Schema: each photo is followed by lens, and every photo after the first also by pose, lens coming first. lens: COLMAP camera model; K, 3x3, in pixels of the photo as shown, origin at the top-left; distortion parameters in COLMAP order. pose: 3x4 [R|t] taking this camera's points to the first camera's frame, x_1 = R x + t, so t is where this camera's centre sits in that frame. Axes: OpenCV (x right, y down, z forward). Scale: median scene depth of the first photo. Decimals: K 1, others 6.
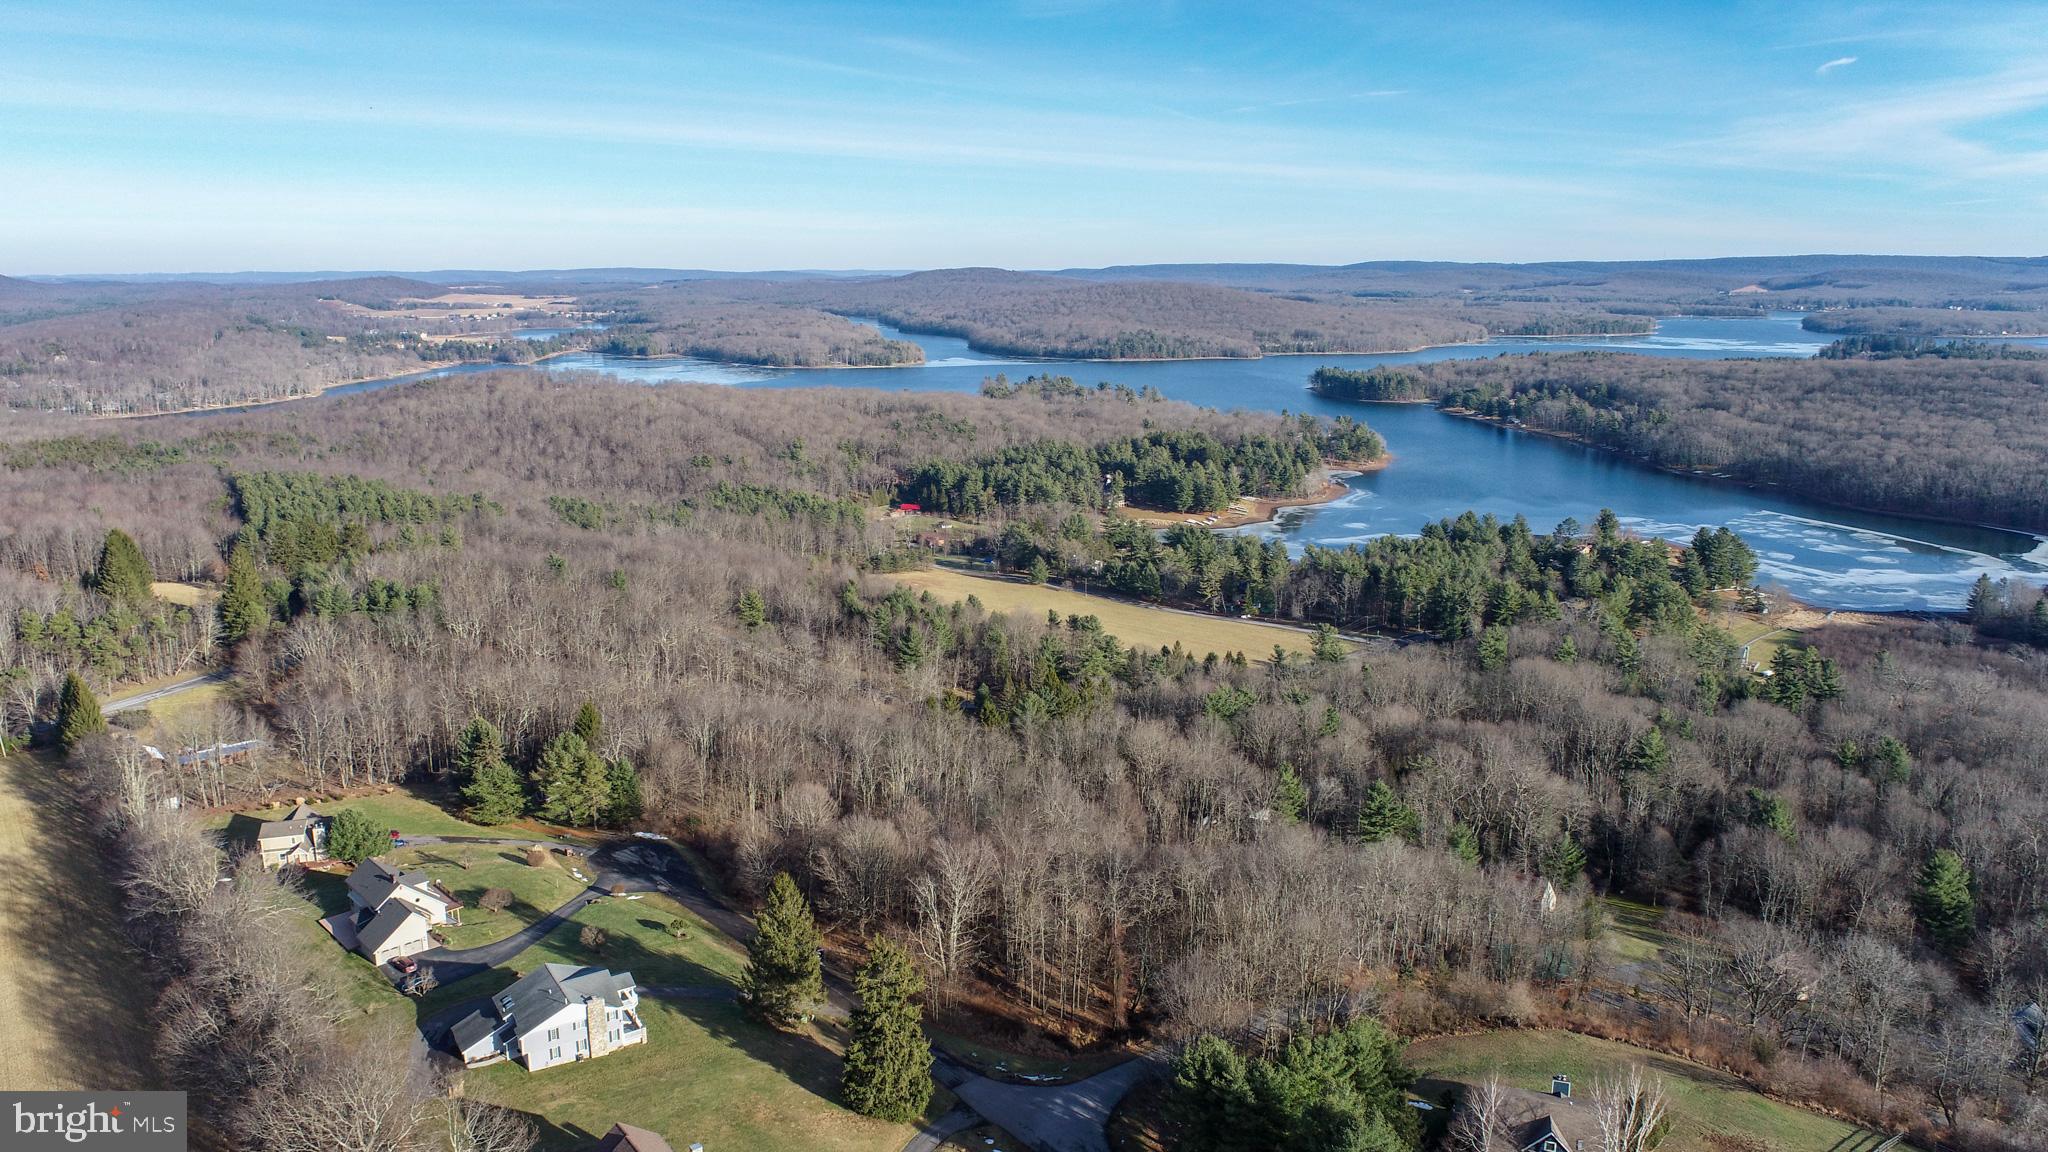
lens RADIAL K [[1384.4, 0, 1022.4], [0, 1384.4, 567.5], [0, 0, 1]] dist [-0.015810, 0.006153]
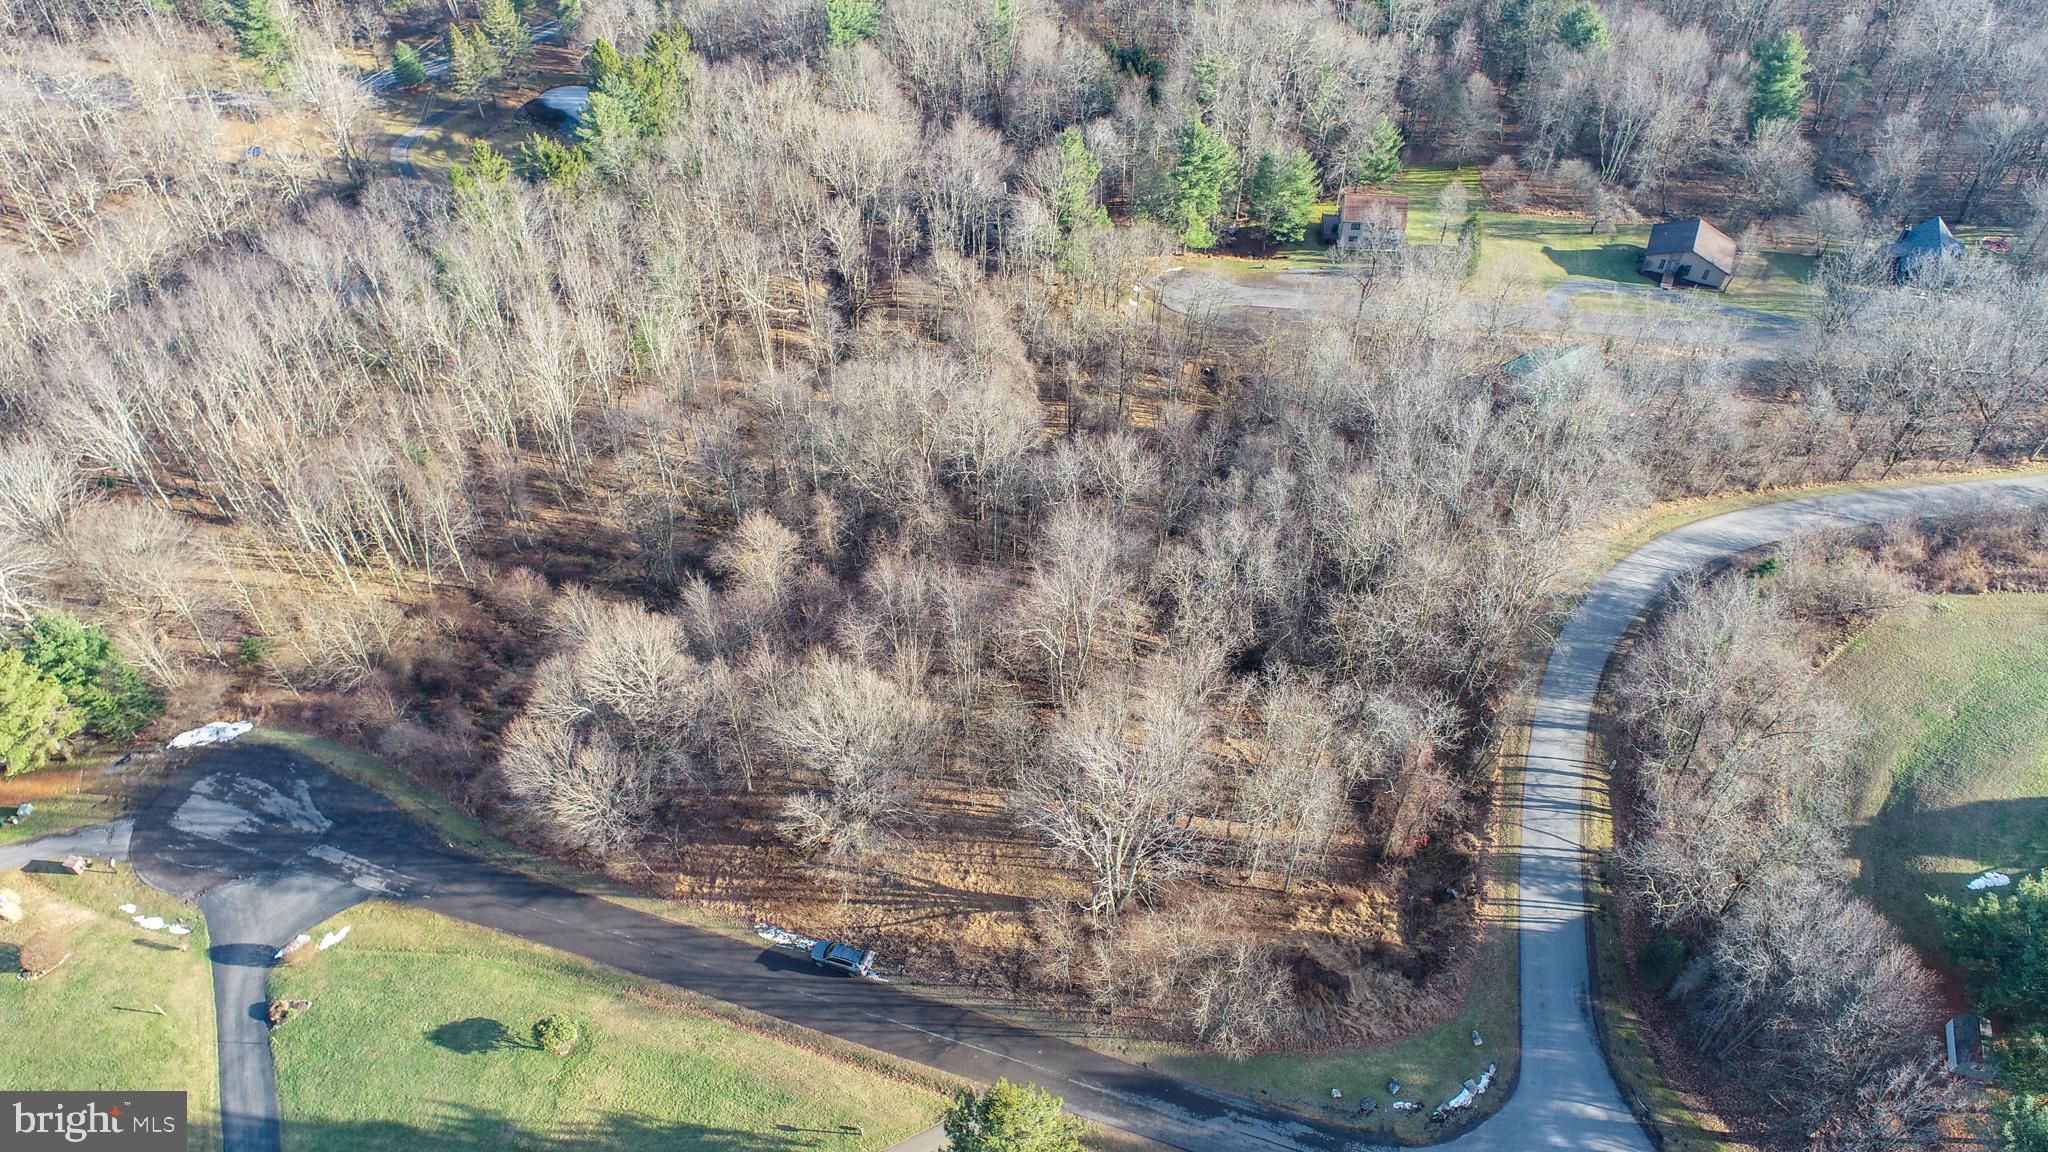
lens RADIAL K [[1384.4, 0, 1022.4], [0, 1384.4, 567.5], [0, 0, 1]] dist [-0.015810, 0.006153]
pose [[0.842482, -0.404567, 0.355738, -0.040875], [0.119030, 0.783804, 0.609494, -0.027483], [-0.525410, -0.471144, 0.708496, 0.122666]]
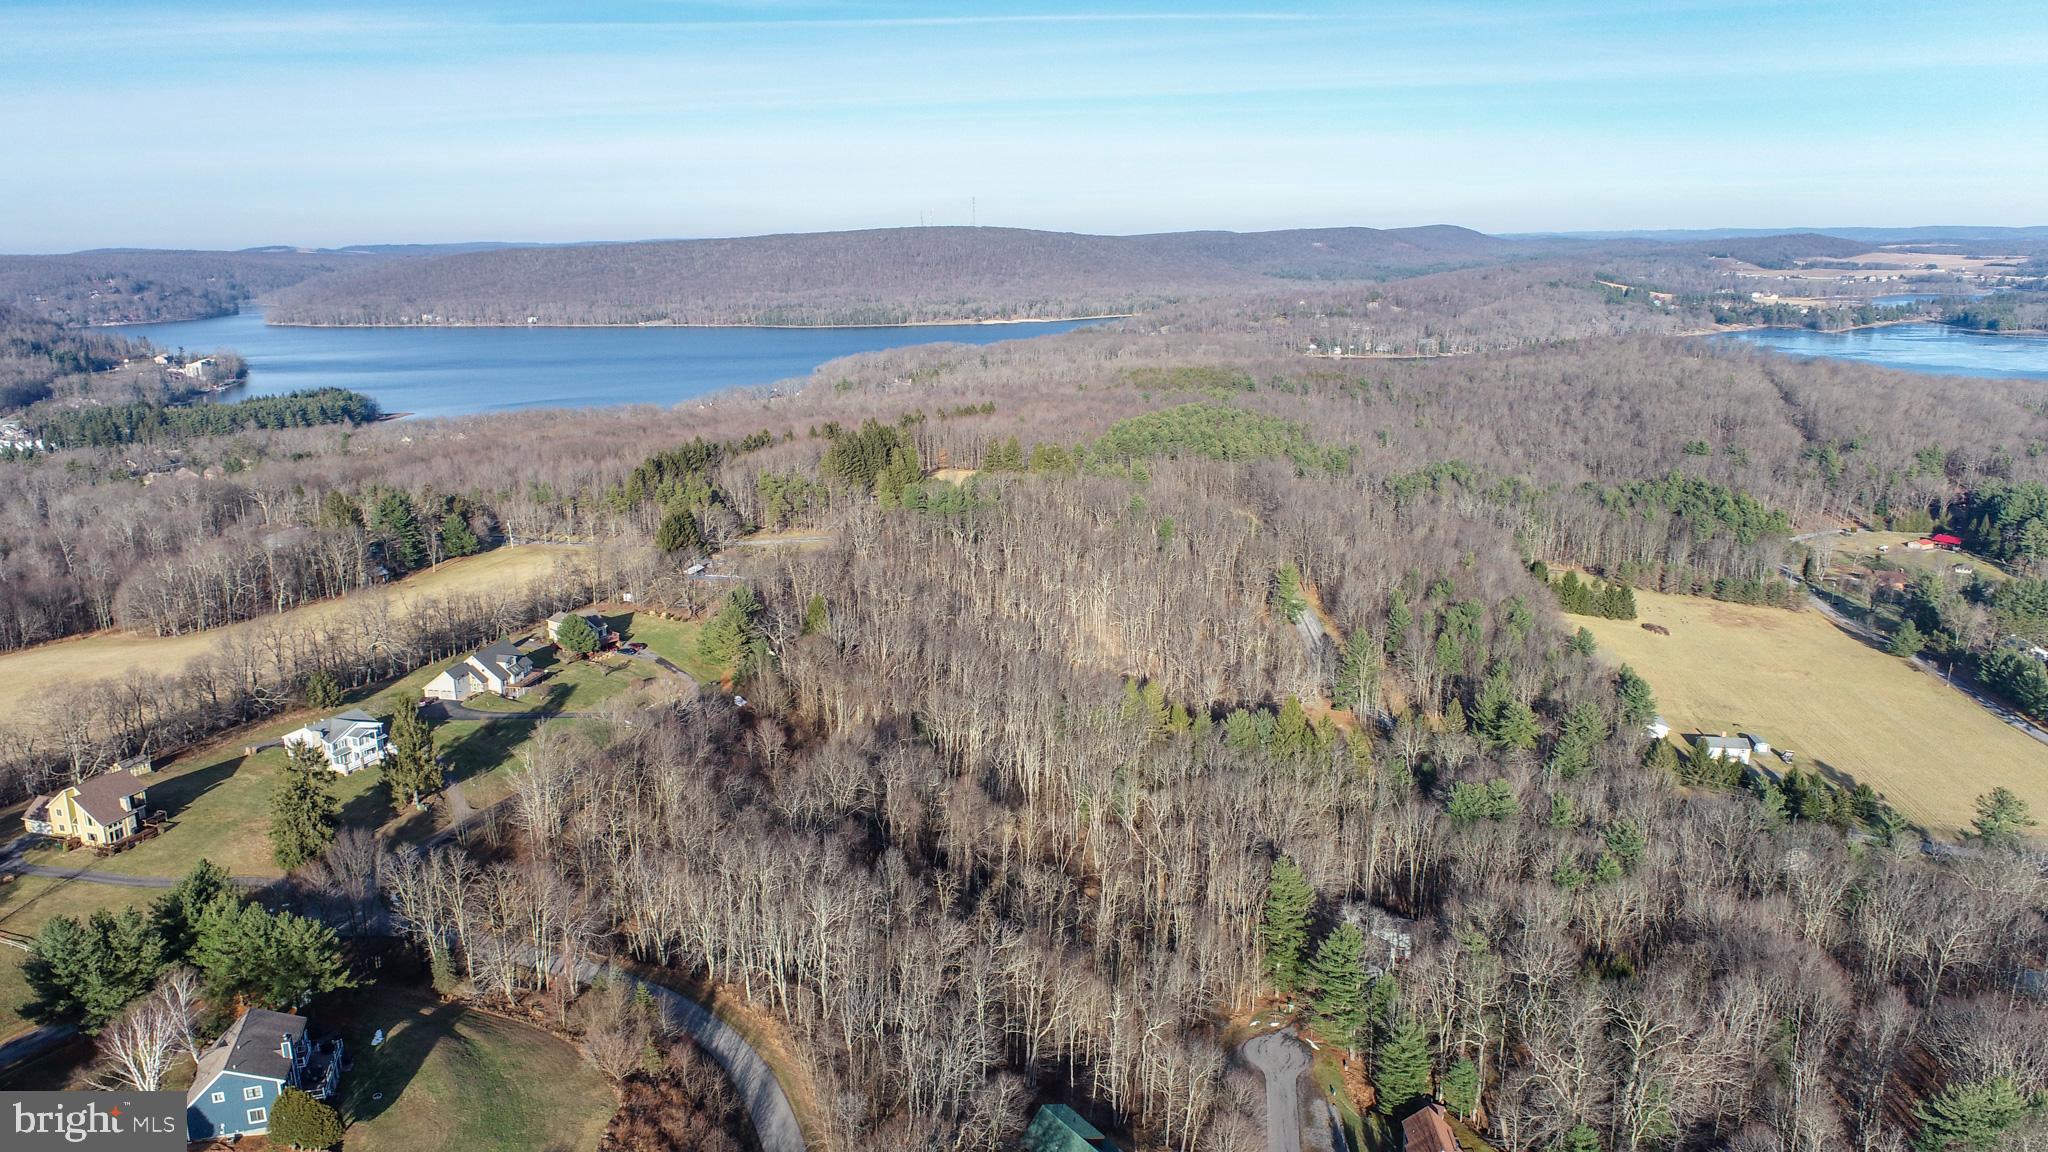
lens RADIAL K [[1384.4, 0, 1022.4], [0, 1384.4, 567.5], [0, 0, 1]] dist [-0.015810, 0.006153]
pose [[0.563962, 0.189271, -0.803818, 0.197695], [-0.165021, 0.979577, 0.114877, -0.025111], [0.809145, 0.067861, 0.583678, 0.109841]]
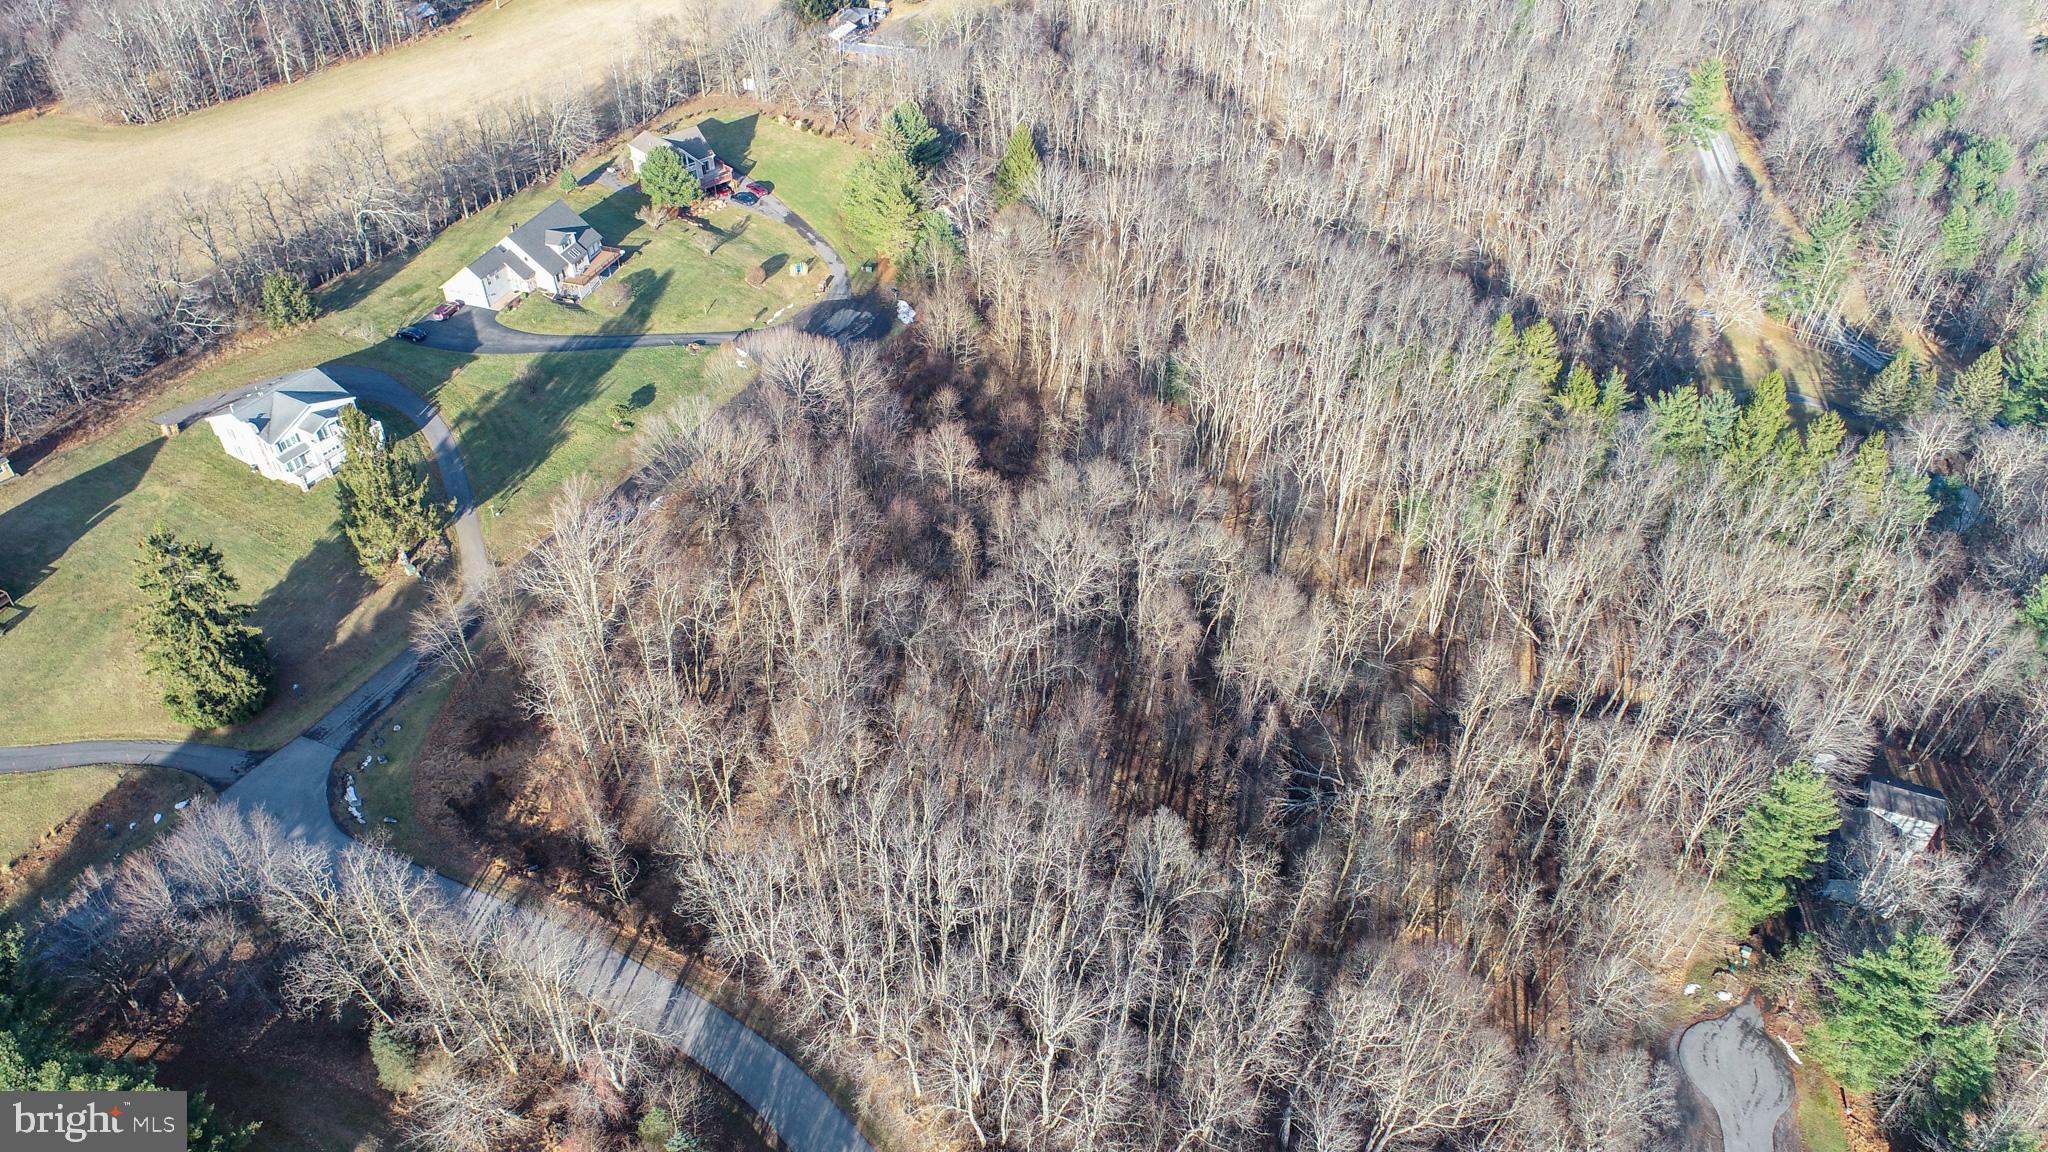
lens RADIAL K [[1384.4, 0, 1022.4], [0, 1384.4, 567.5], [0, 0, 1]] dist [-0.015810, 0.006153]
pose [[0.449245, 0.567468, -0.690042, 0.098638], [-0.181446, 0.814226, 0.551464, -0.035326], [0.874789, -0.122537, 0.468752, 0.151763]]
